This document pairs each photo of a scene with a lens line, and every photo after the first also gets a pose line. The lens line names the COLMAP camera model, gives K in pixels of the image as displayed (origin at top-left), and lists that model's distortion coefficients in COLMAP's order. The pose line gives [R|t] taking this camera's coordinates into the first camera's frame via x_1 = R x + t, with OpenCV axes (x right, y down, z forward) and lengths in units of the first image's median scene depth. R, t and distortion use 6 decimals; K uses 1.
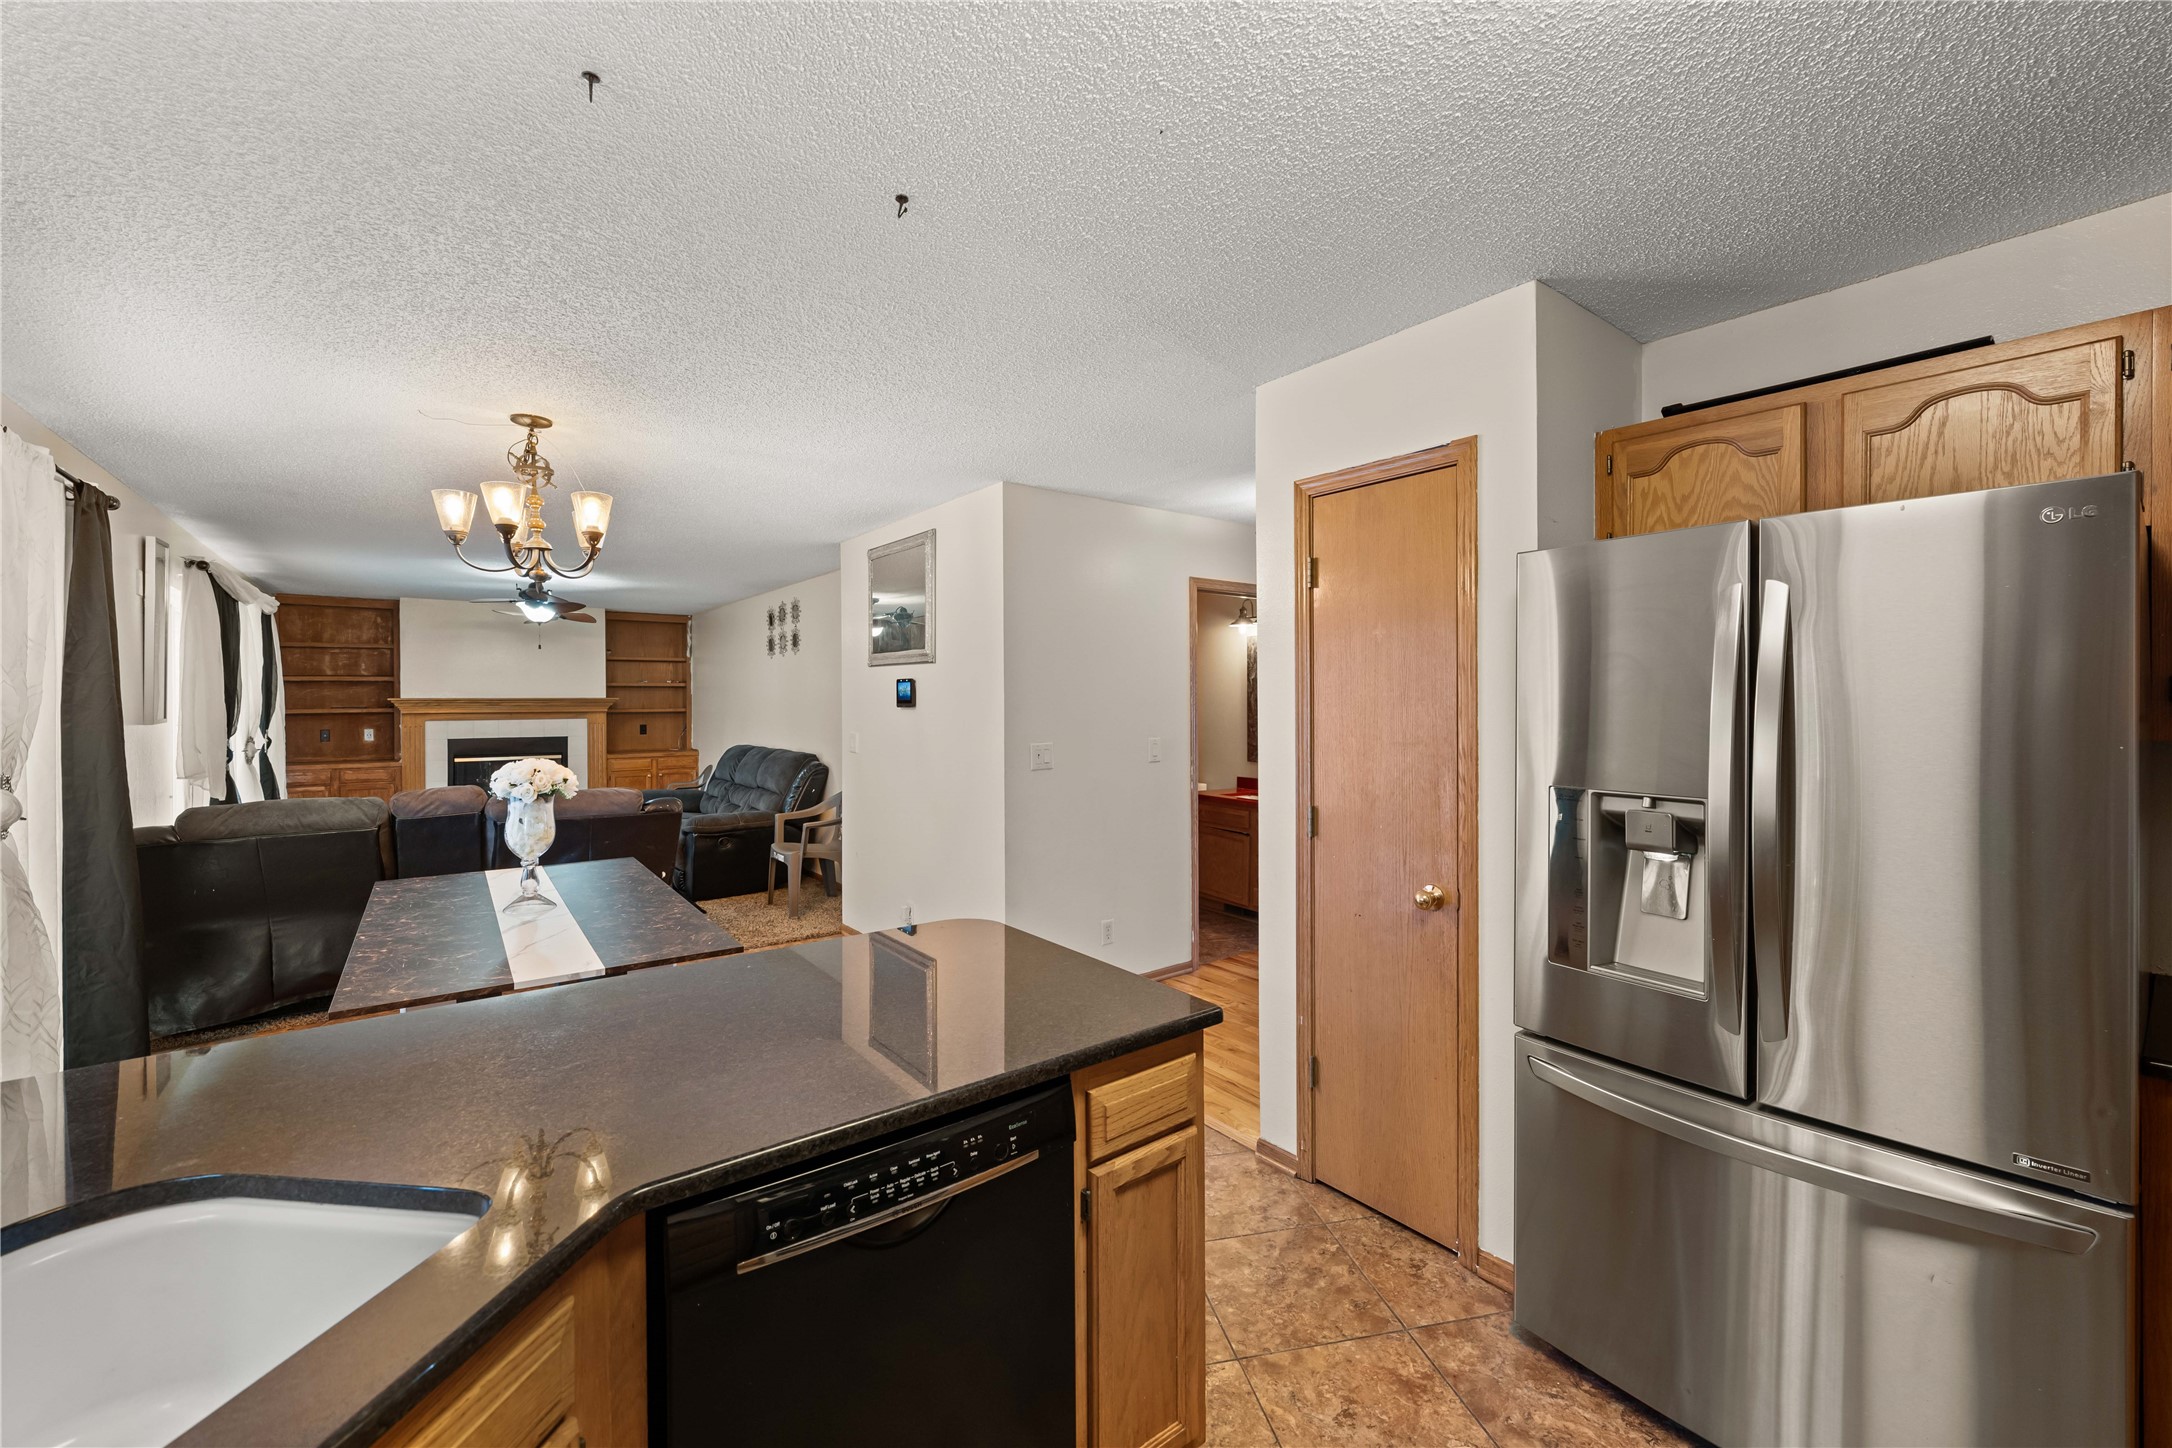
lens RADIAL K [[863.8, 0, 1116.5], [0, 863.8, 703.8], [0, 0, 1]] dist [-0.002699, -0.000522]
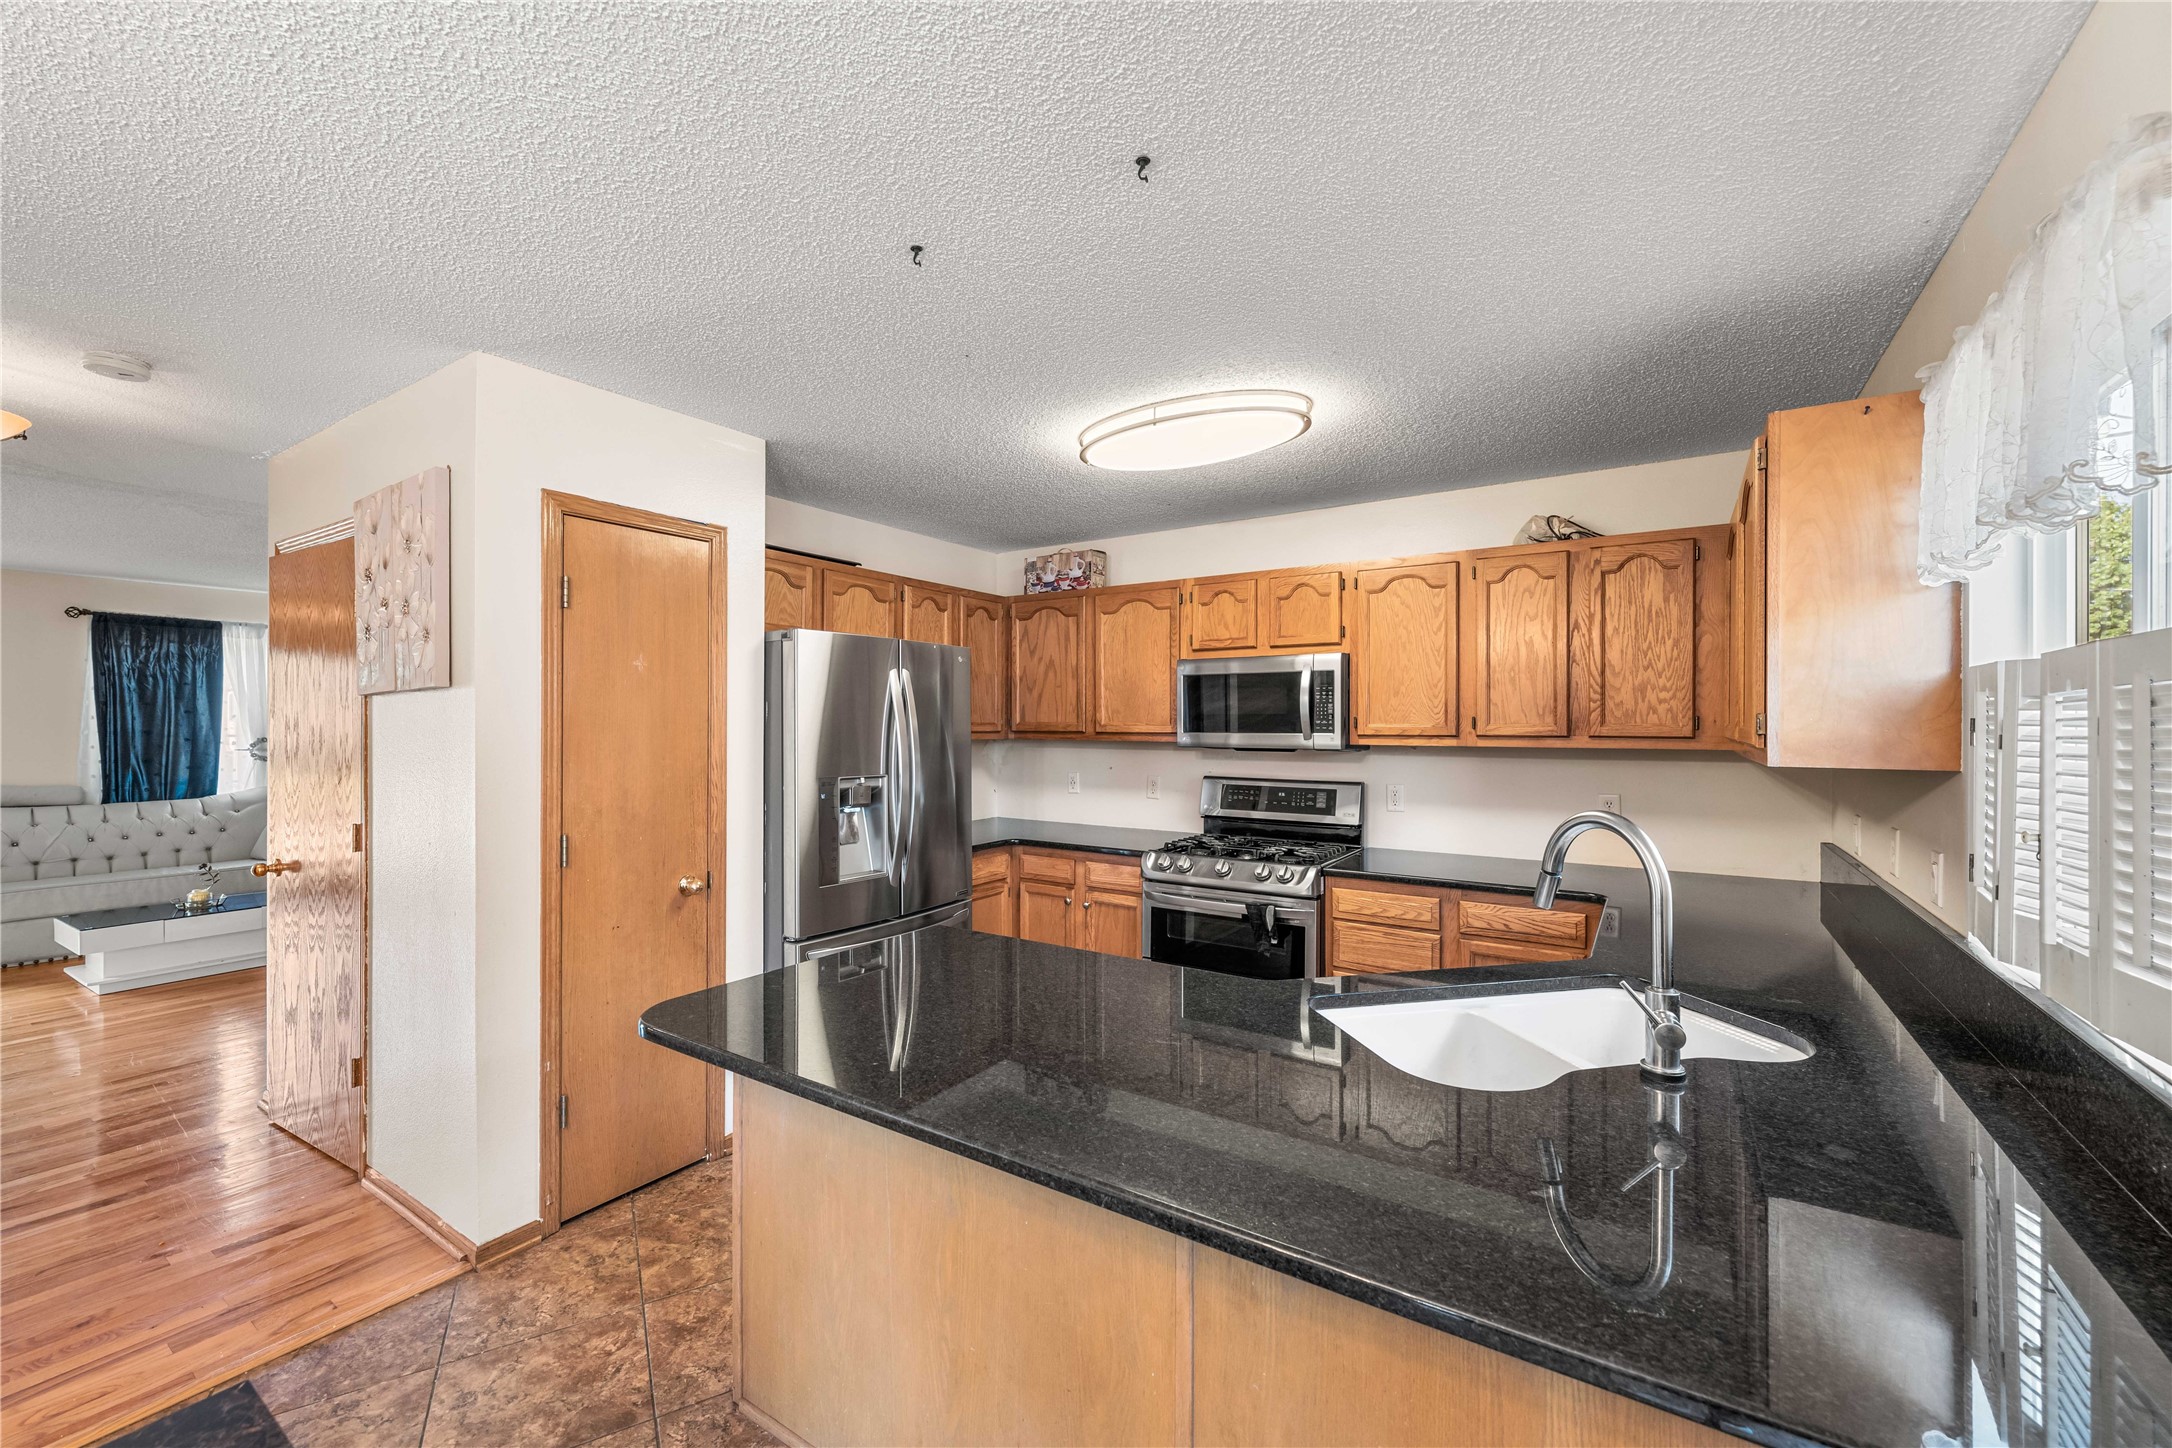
lens RADIAL K [[863.8, 0, 1089.6], [0, 863.8, 724.4], [0, 0, 1]] dist [-0.002699, -0.000522]
pose [[-0.300461, 0.001394, 0.953793, -0.291875], [0.001586, 0.999998, -0.000962, -0.000809], [-0.953793, 0.001224, -0.300463, 0.246922]]
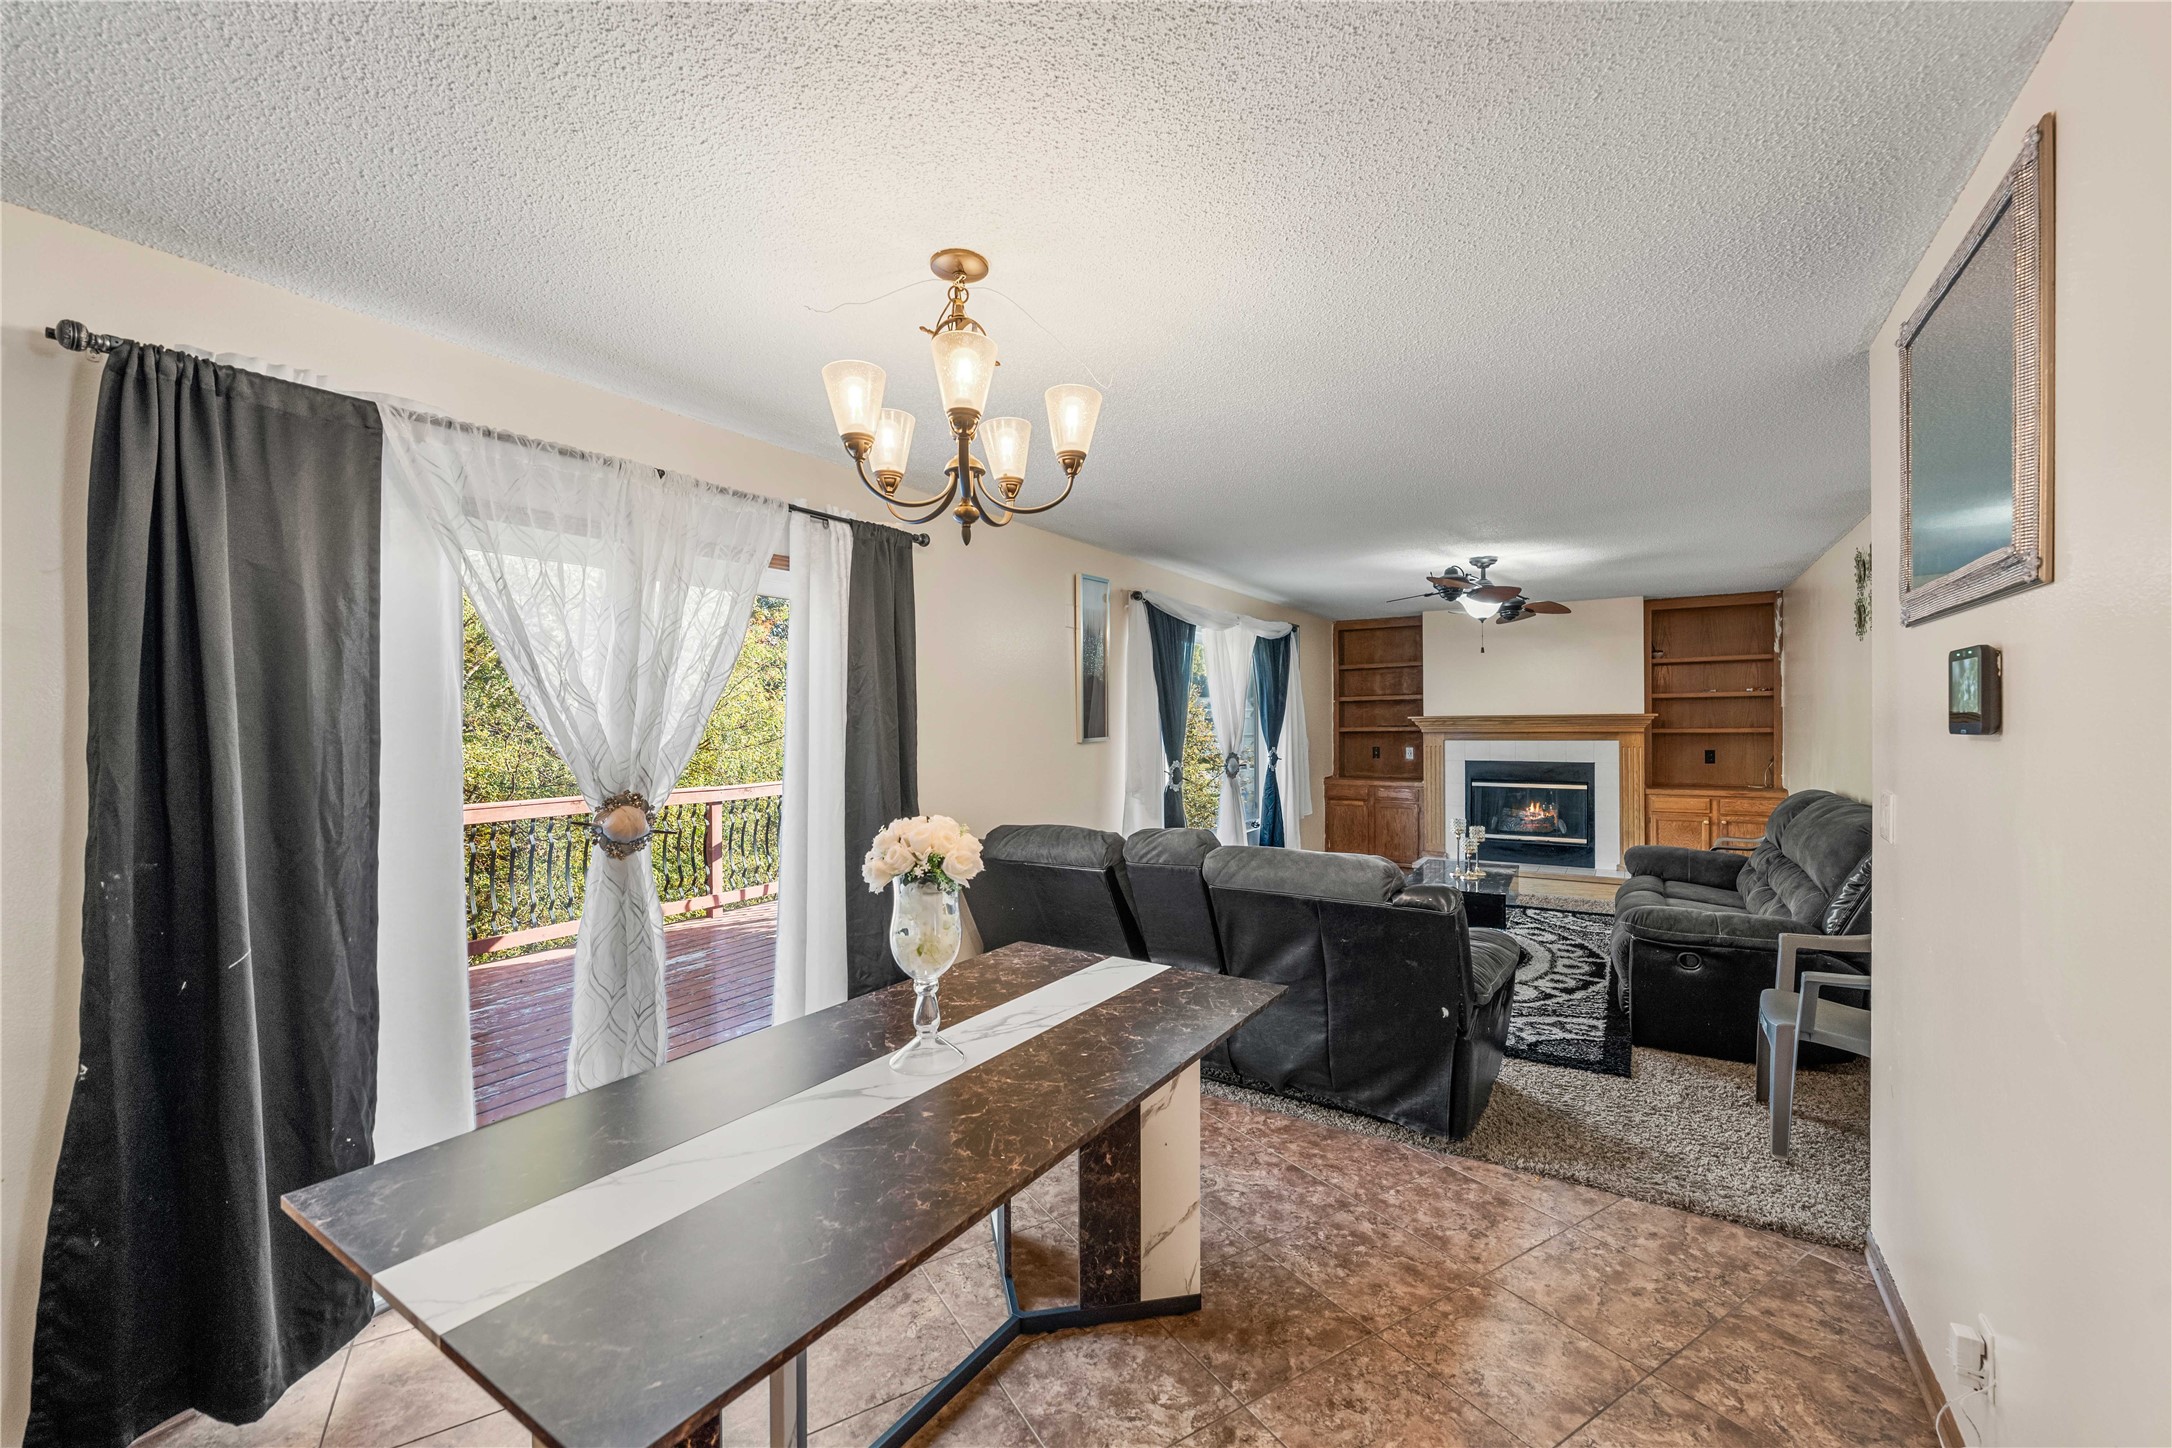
lens RADIAL K [[863.8, 0, 1097.5], [0, 863.8, 729.0], [0, 0, 1]] dist [-0.002699, -0.000522]
pose [[0.318659, 0.006016, -0.947850, -0.033257], [0.003577, 0.999965, 0.007549, -0.001087], [0.947863, -0.005796, 0.318626, 0.358807]]
